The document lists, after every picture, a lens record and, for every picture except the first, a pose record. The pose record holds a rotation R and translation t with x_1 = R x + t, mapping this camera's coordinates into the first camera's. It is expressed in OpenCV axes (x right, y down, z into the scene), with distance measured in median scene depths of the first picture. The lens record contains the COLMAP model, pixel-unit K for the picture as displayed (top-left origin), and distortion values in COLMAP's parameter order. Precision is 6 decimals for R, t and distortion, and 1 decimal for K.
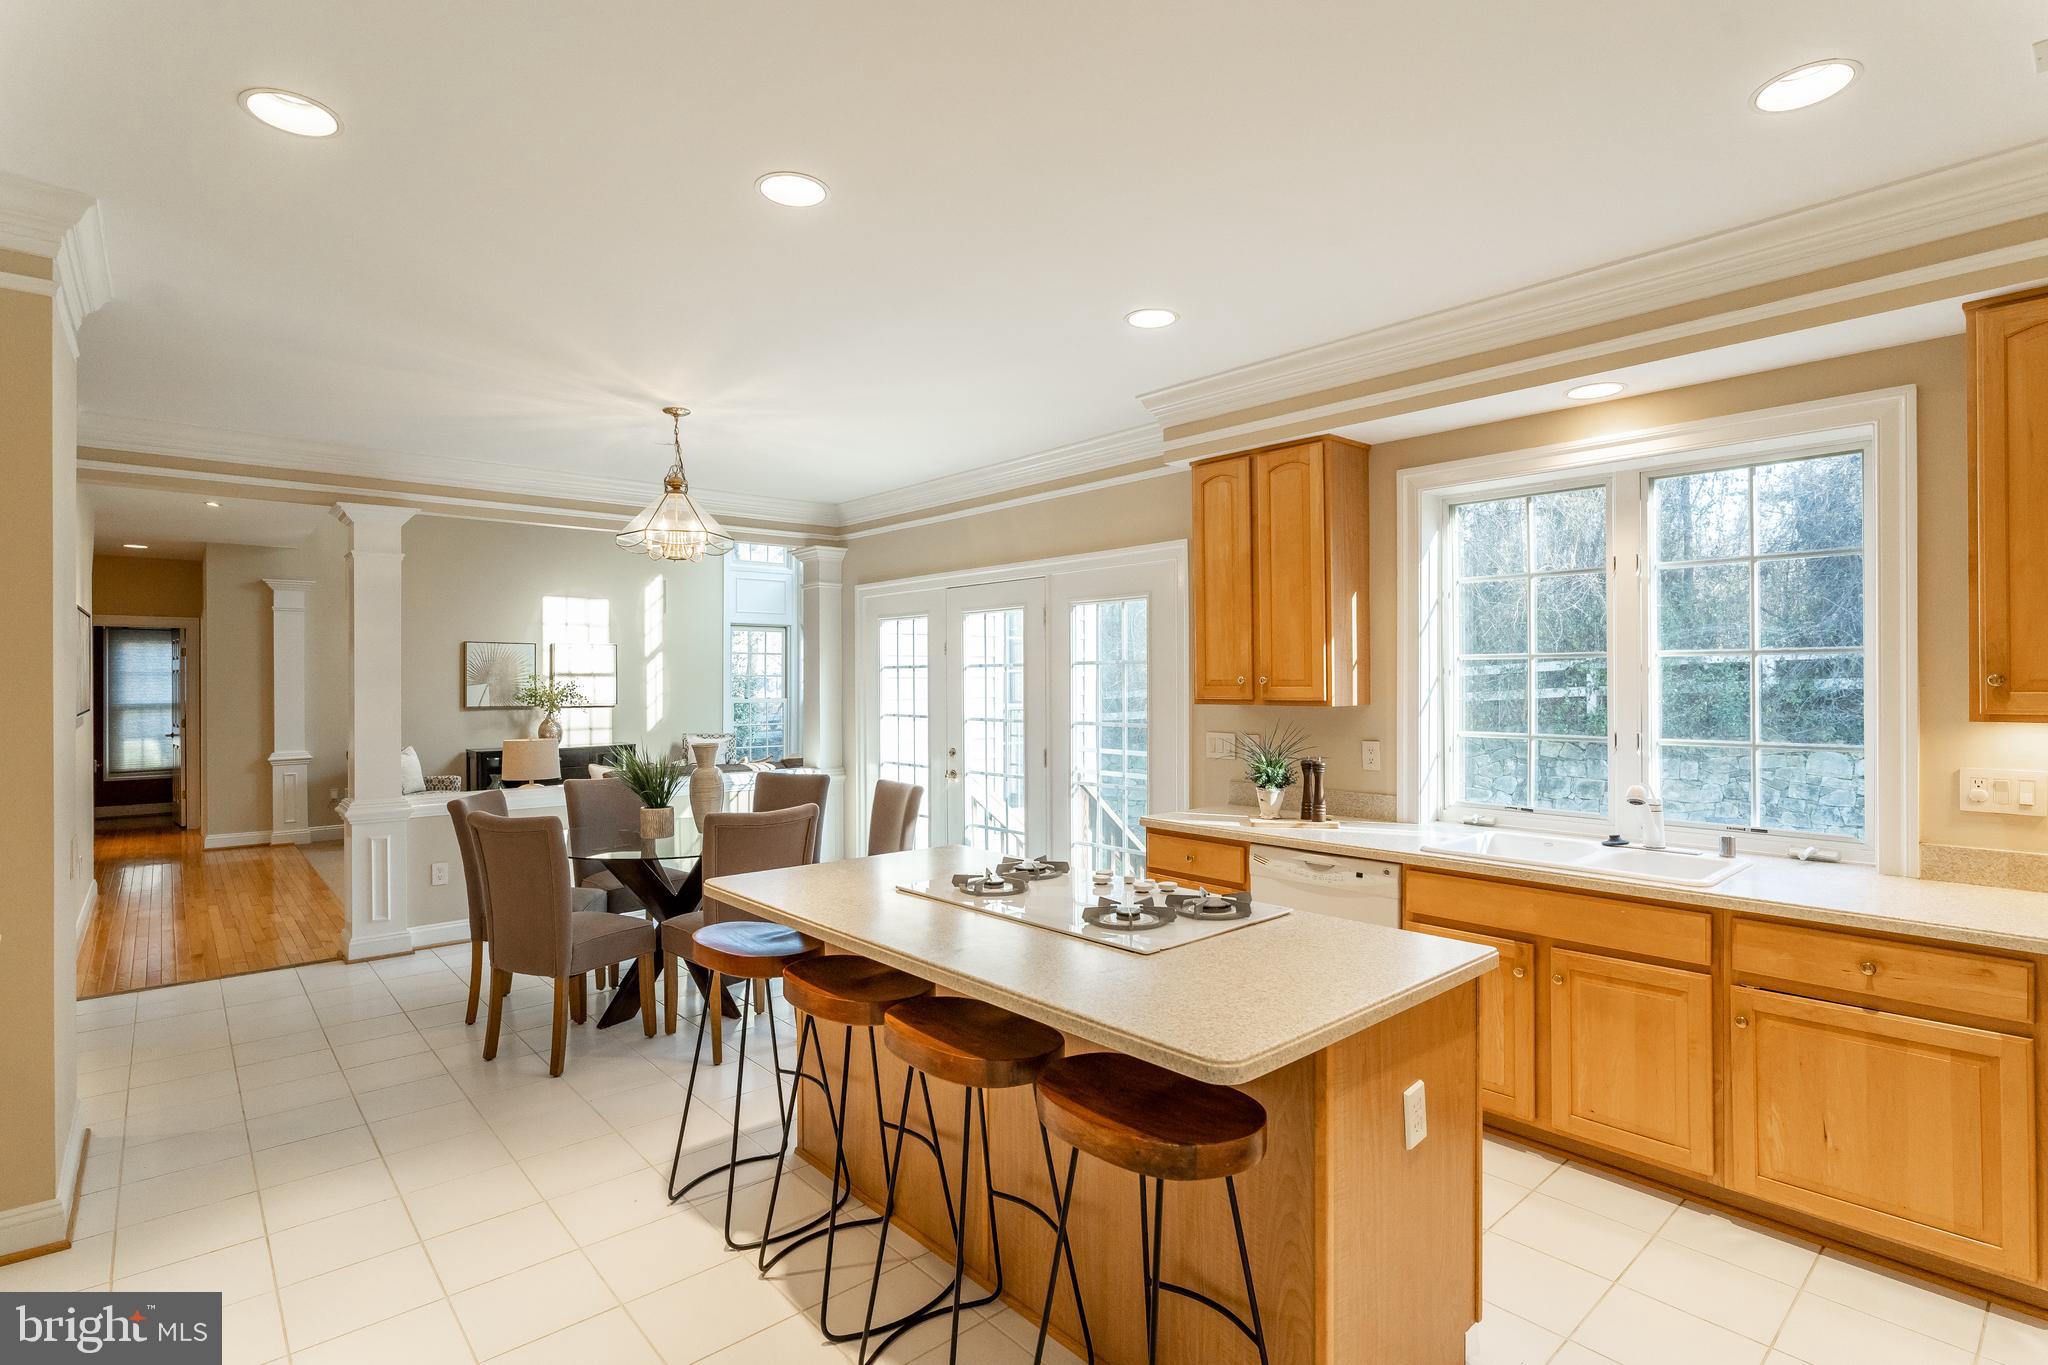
lens RADIAL K [[992.0, 0, 1024.1], [0, 992.0, 679.1], [0, 0, 1]] dist [0.003891, 0.001015]
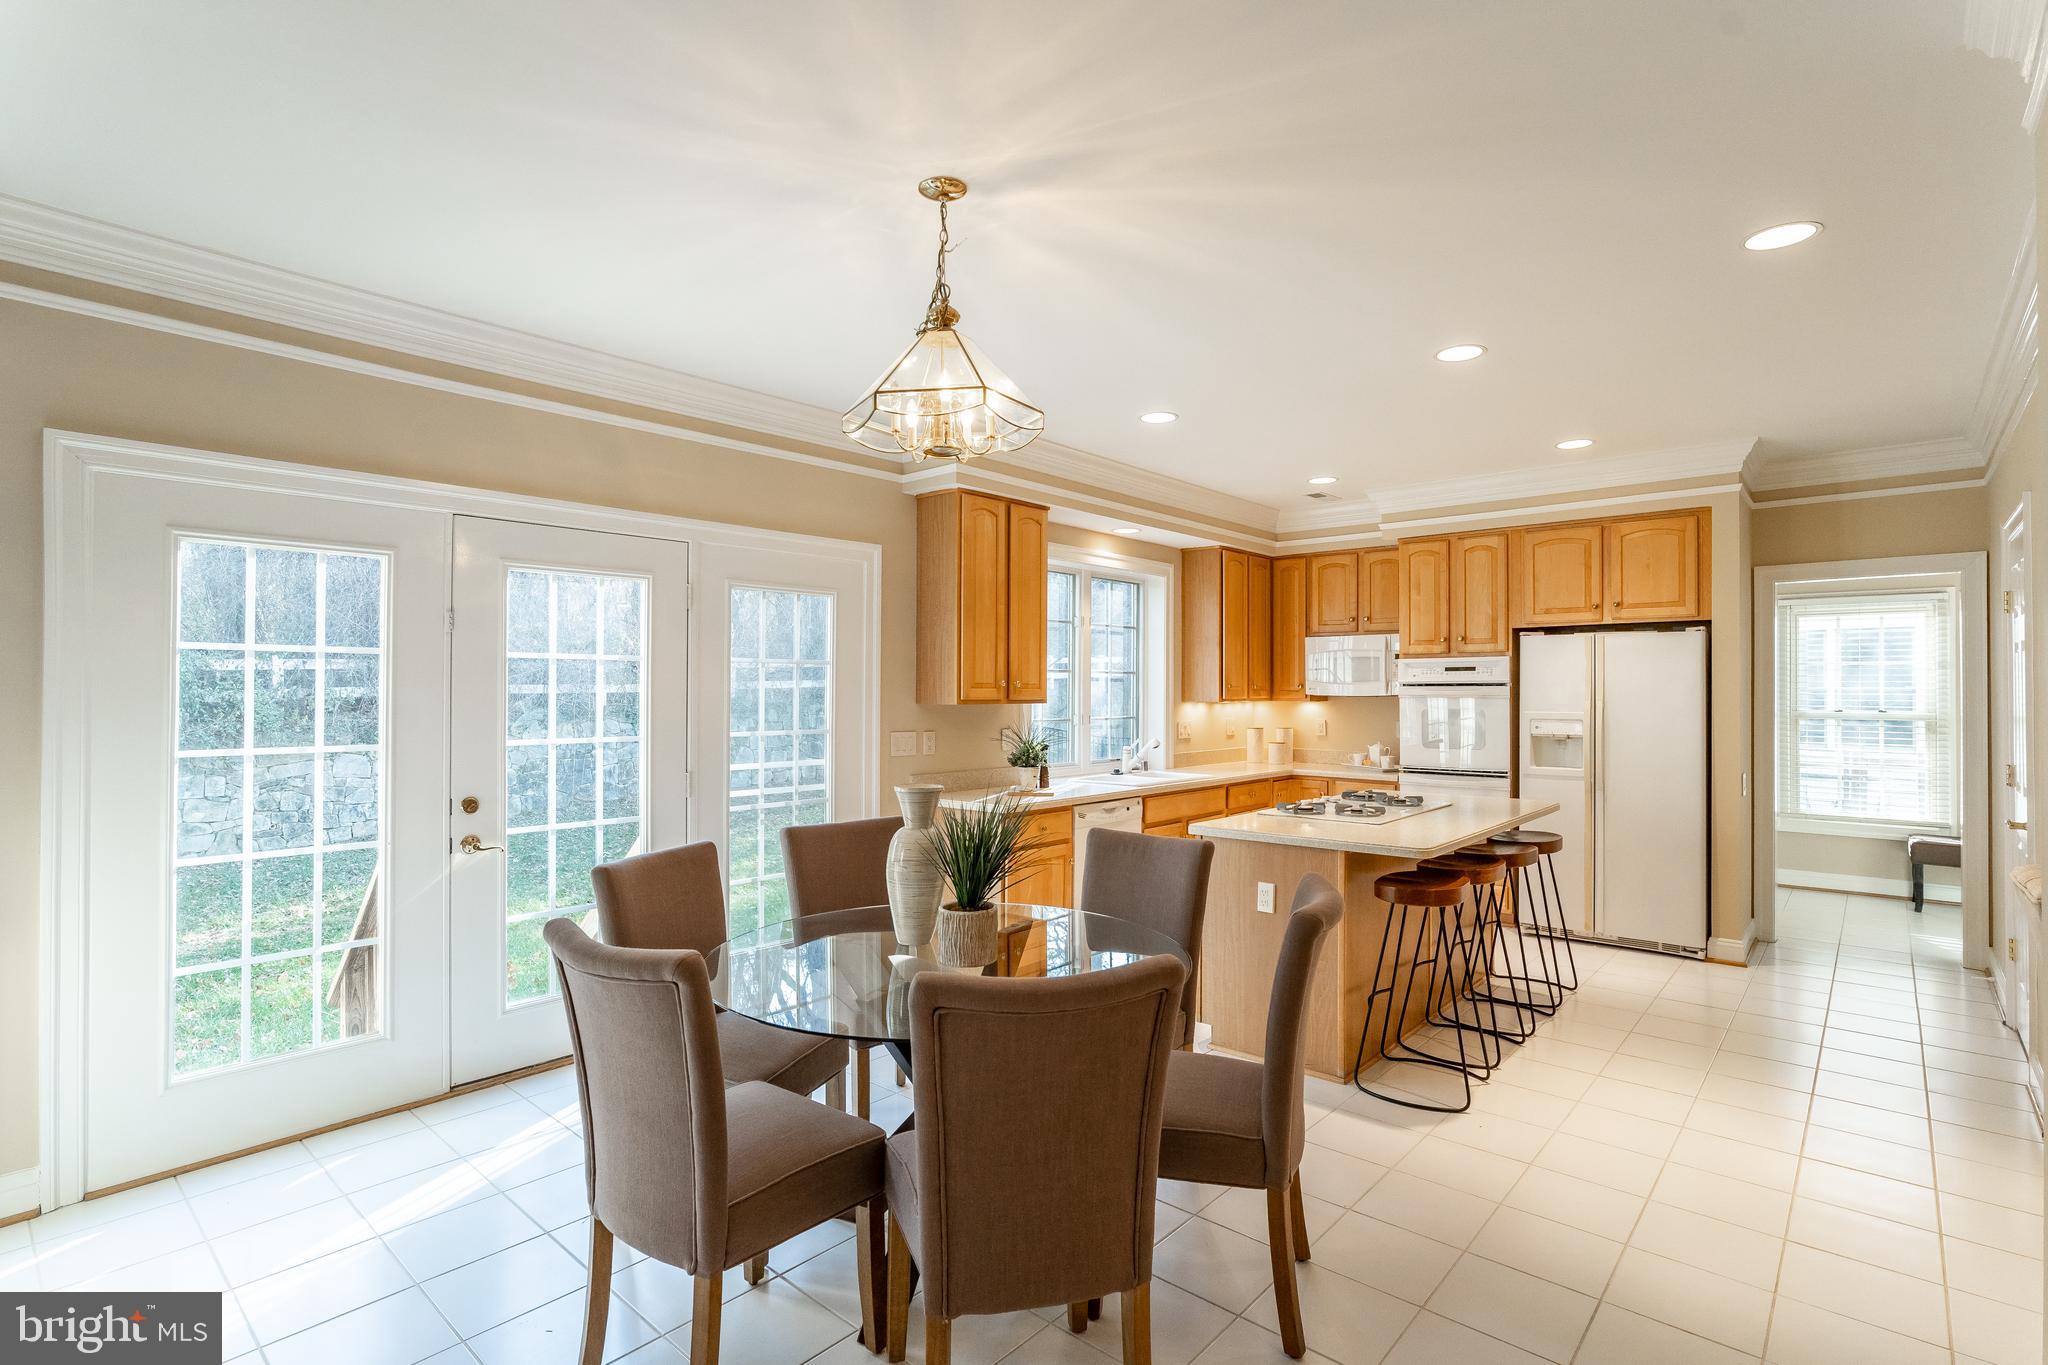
lens RADIAL K [[992.0, 0, 1022.7], [0, 992.0, 679.1], [0, 0, 1]] dist [0.003891, 0.001015]
pose [[-0.127631, 0.015624, 0.991699, -0.992467], [-0.003813, 0.999861, -0.016243, 0.015227], [-0.991814, -0.005855, -0.127554, 1.127761]]
